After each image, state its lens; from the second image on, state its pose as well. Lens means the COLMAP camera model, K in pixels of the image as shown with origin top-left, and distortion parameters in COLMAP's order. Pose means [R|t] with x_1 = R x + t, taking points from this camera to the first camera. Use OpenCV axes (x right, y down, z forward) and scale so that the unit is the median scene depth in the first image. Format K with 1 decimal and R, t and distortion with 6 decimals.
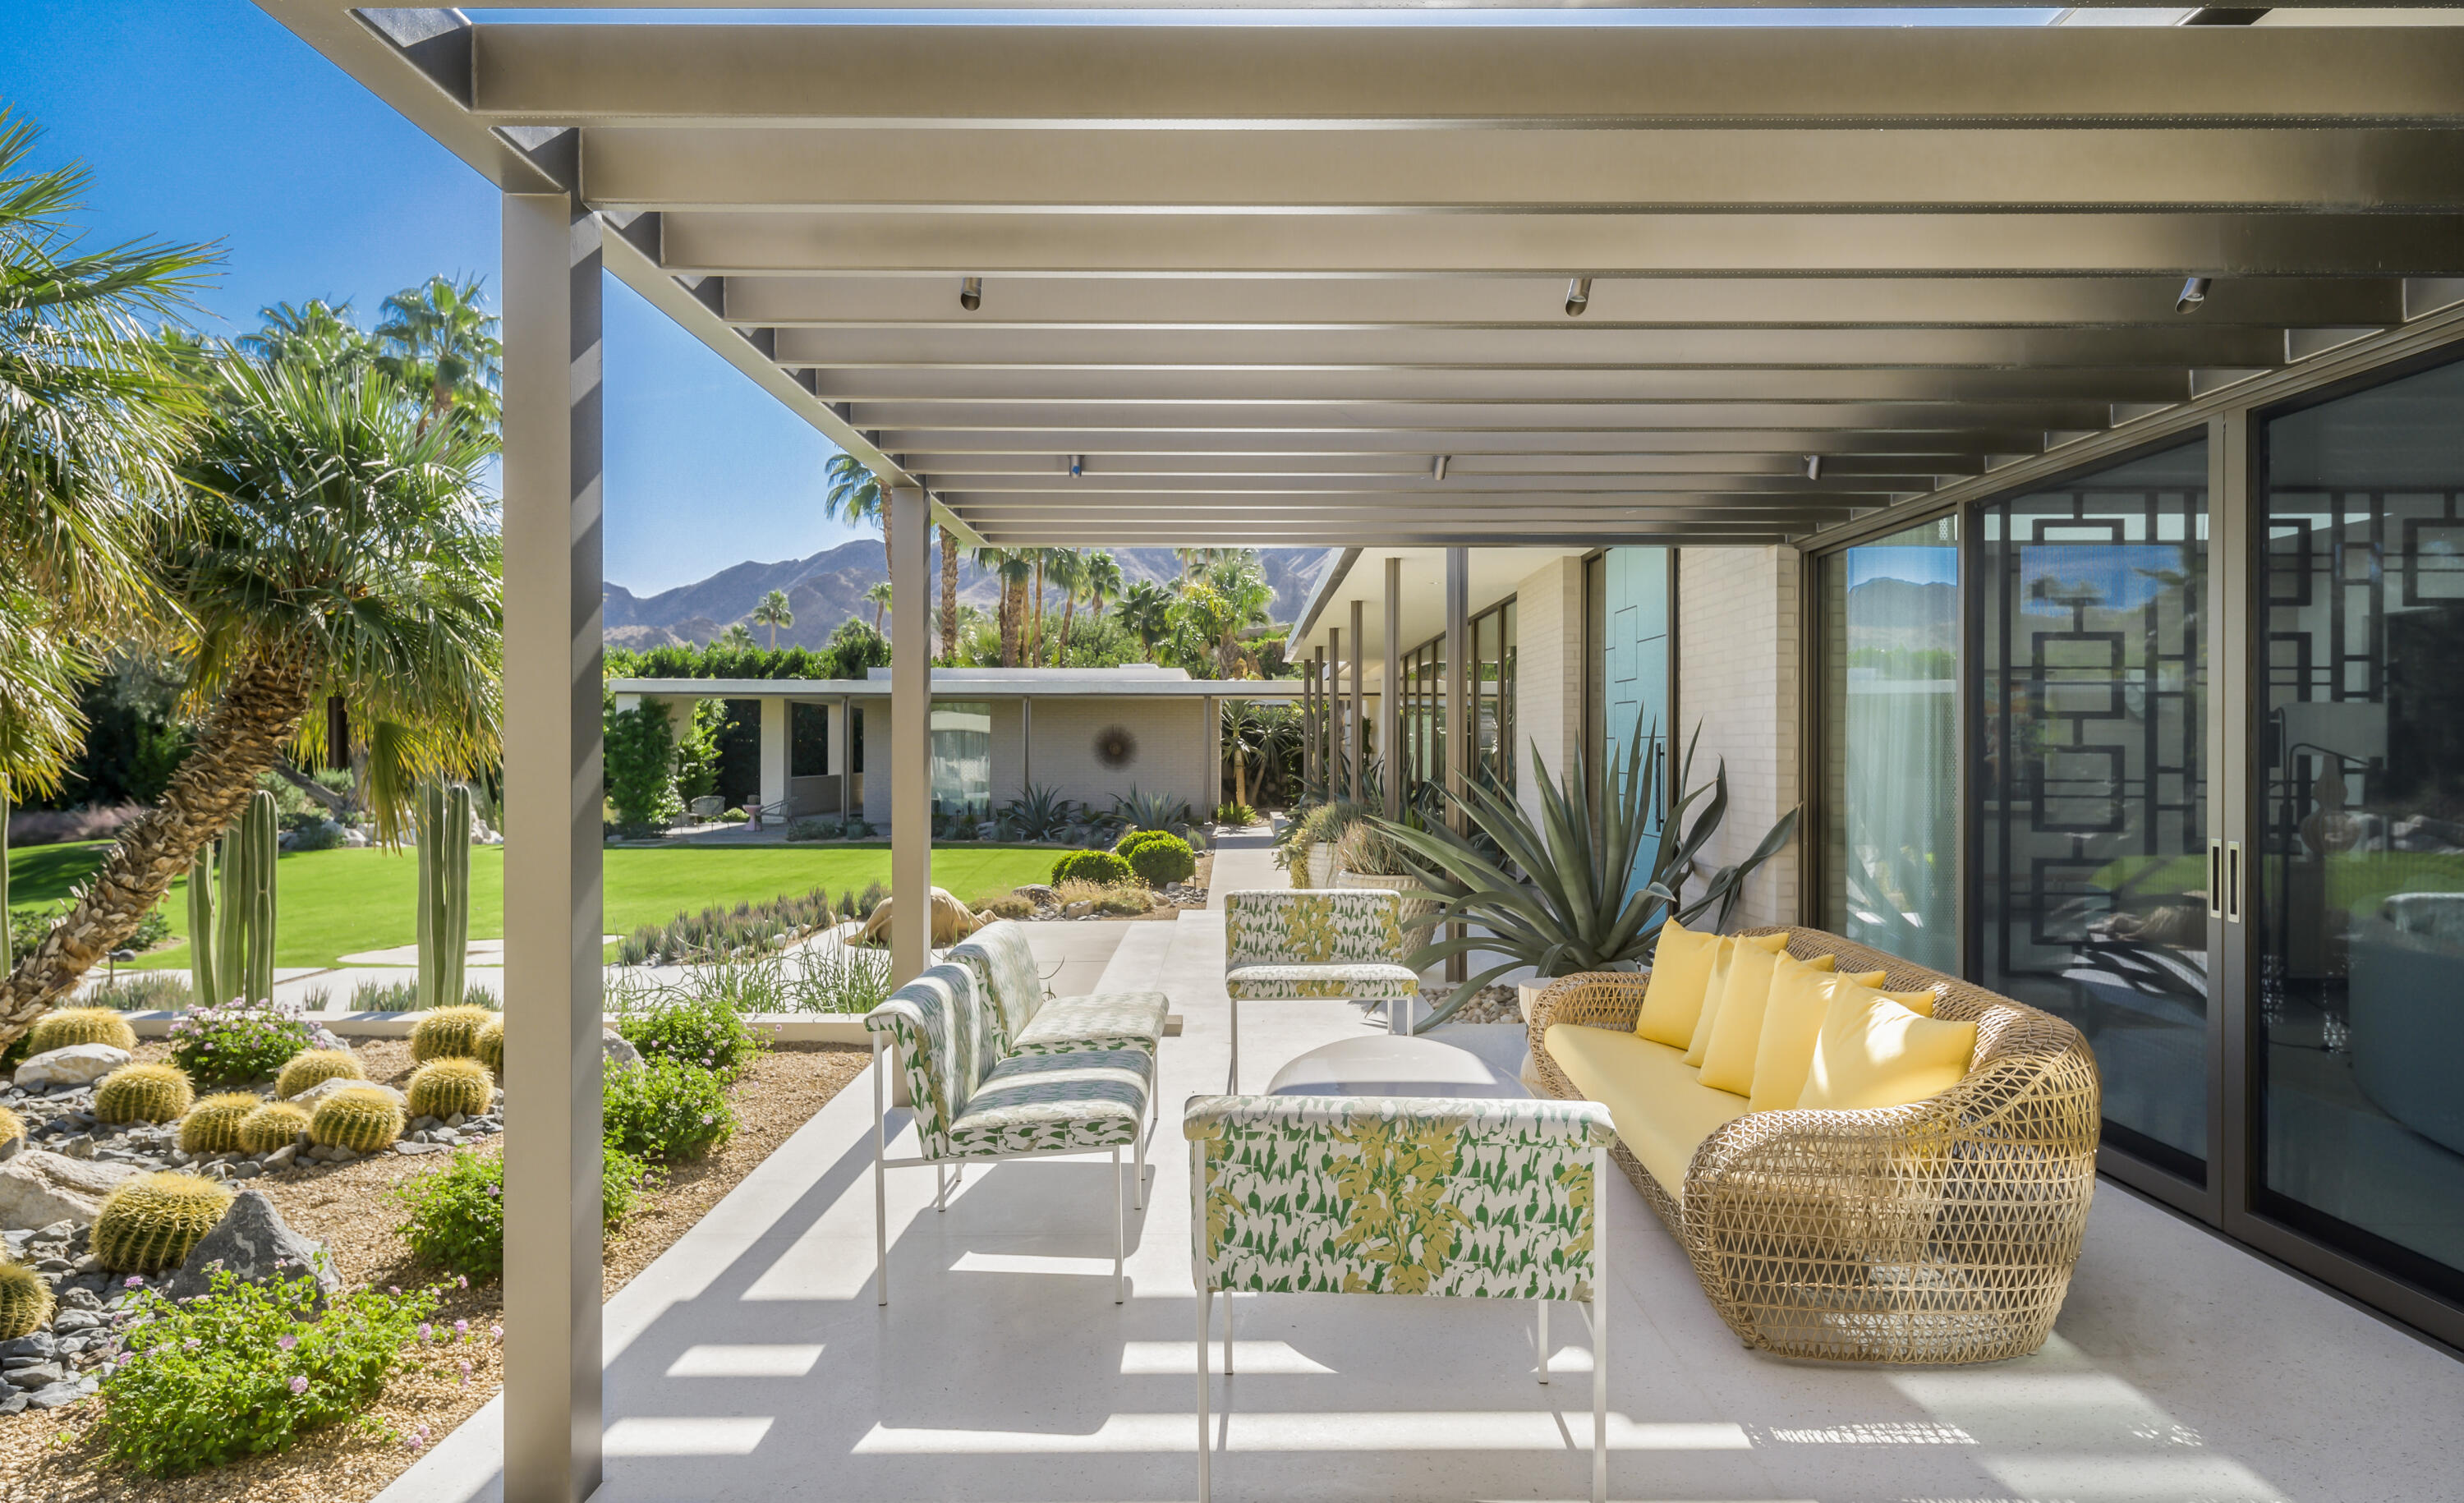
lens RADIAL K [[1344.7, 0, 1235.7], [0, 1344.7, 739.8], [0, 0, 1]] dist [0.026625, -0.000249]
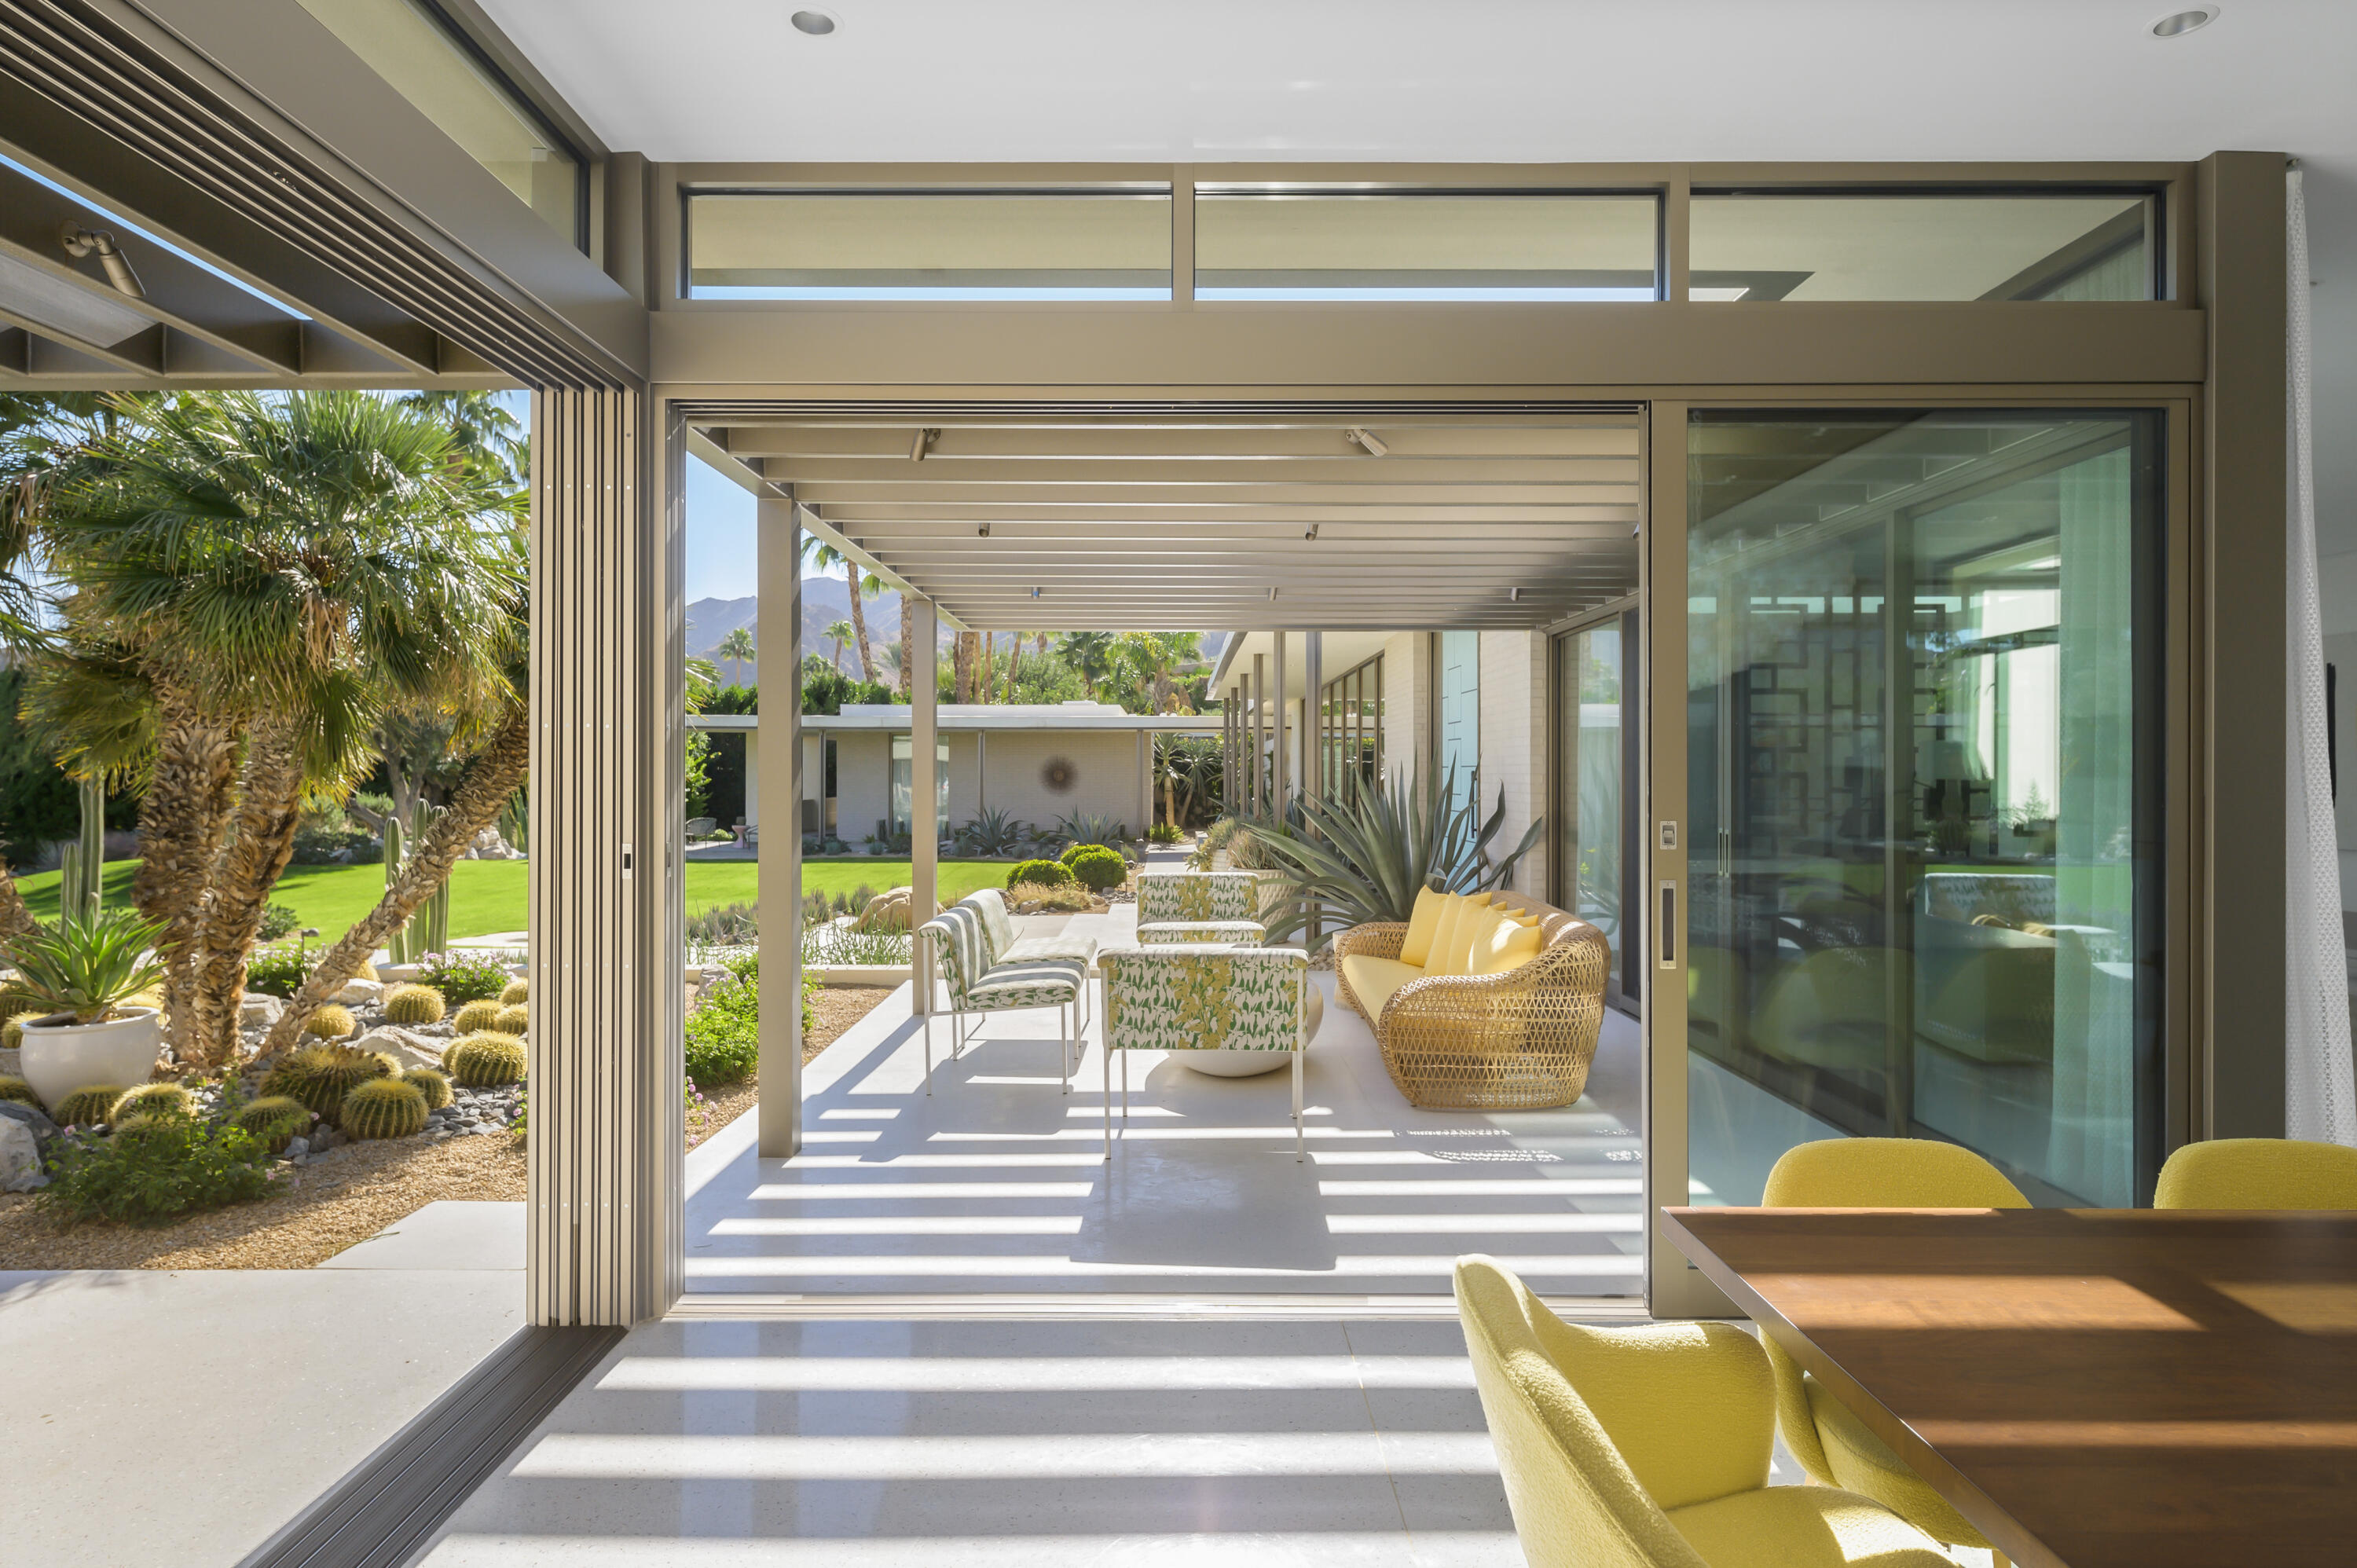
lens RADIAL K [[1274.3, 0, 1175.0], [0, 1274.3, 781.3], [0, 0, 1]] dist [0.007490, -0.000044]
pose [[0.999998, -0.000880, 0.001798, 0.026521], [0.000860, 0.999942, 0.010710, -0.001298], [-0.001807, -0.010709, 0.999941, -0.323178]]
